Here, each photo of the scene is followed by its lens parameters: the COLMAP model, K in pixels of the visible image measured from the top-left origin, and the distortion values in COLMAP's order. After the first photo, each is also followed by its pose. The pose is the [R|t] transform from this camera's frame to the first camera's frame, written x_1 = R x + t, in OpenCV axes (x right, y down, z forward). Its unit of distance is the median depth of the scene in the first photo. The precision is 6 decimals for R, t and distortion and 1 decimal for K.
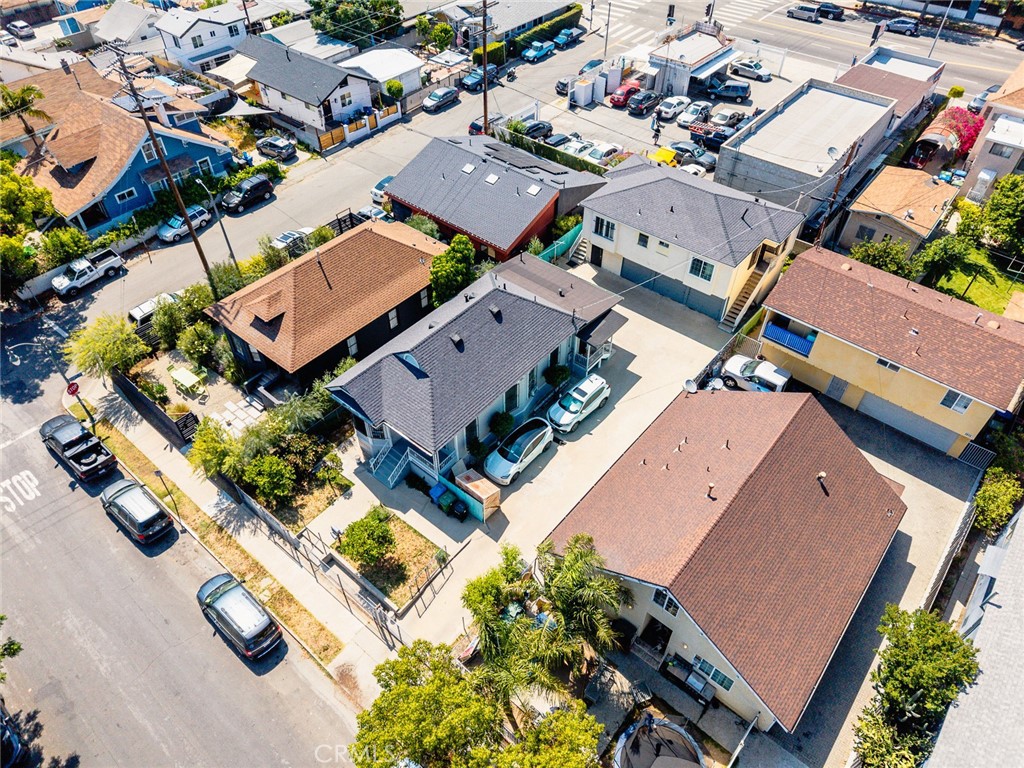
lens RADIAL K [[686.8, 0, 509.3], [0, 686.8, 380.7], [0, 0, 1]] dist [0.016802, -0.012752]
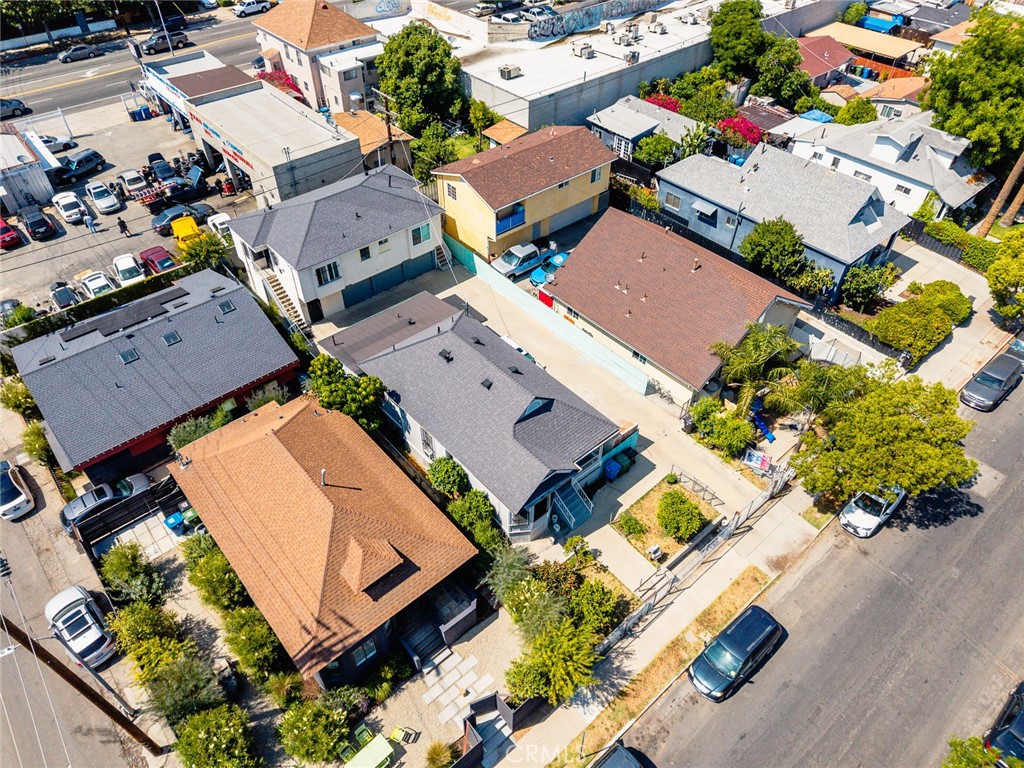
lens RADIAL K [[686.8, 0, 509.3], [0, 686.8, 380.7], [0, 0, 1]] dist [0.016802, -0.012752]
pose [[0.157635, -0.679376, 0.716658, -0.602977], [0.696129, 0.591186, 0.407312, -0.346235], [-0.700396, 0.434680, 0.566125, 0.347581]]
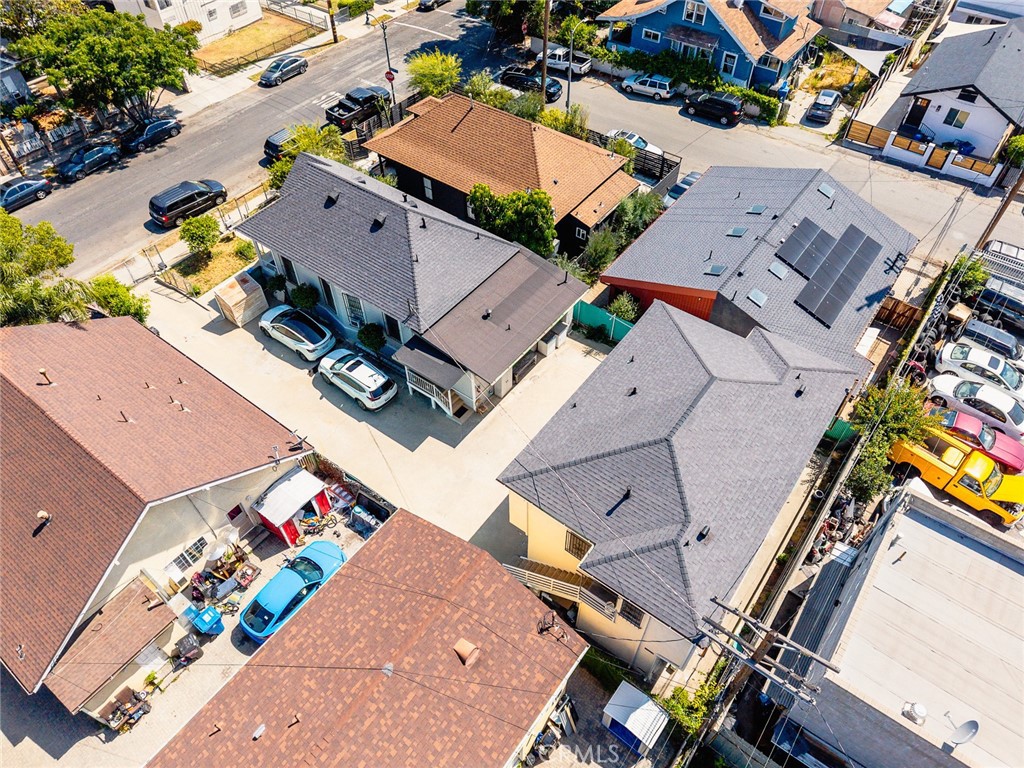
lens RADIAL K [[686.8, 0, 509.3], [0, 686.8, 380.7], [0, 0, 1]] dist [0.016802, -0.012752]
pose [[0.050713, 0.753034, -0.656025, 0.568586], [-0.703530, 0.493161, 0.511701, -0.449212], [0.708854, 0.435583, 0.554792, 0.577066]]
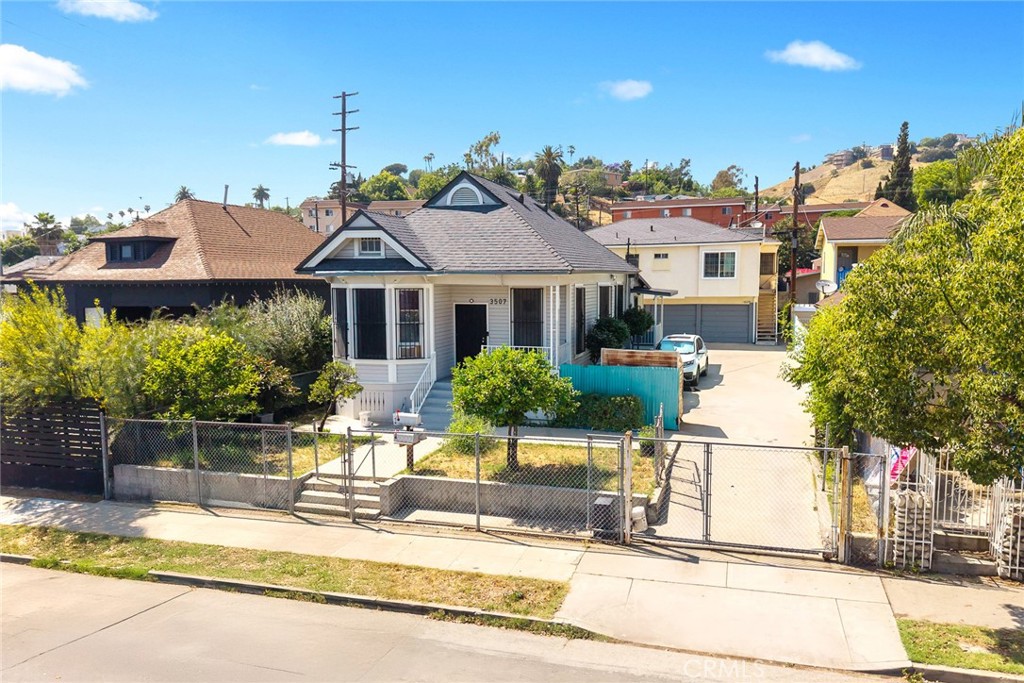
lens RADIAL K [[762.5, 0, 520.5], [0, 762.5, 345.8], [0, 0, 1]] dist [0.009308, -0.002514]
pose [[0.918646, -0.038084, 0.393241, -0.267223], [0.281949, 0.760437, -0.585013, 0.339336], [-0.276756, 0.648294, 0.709310, 0.455797]]
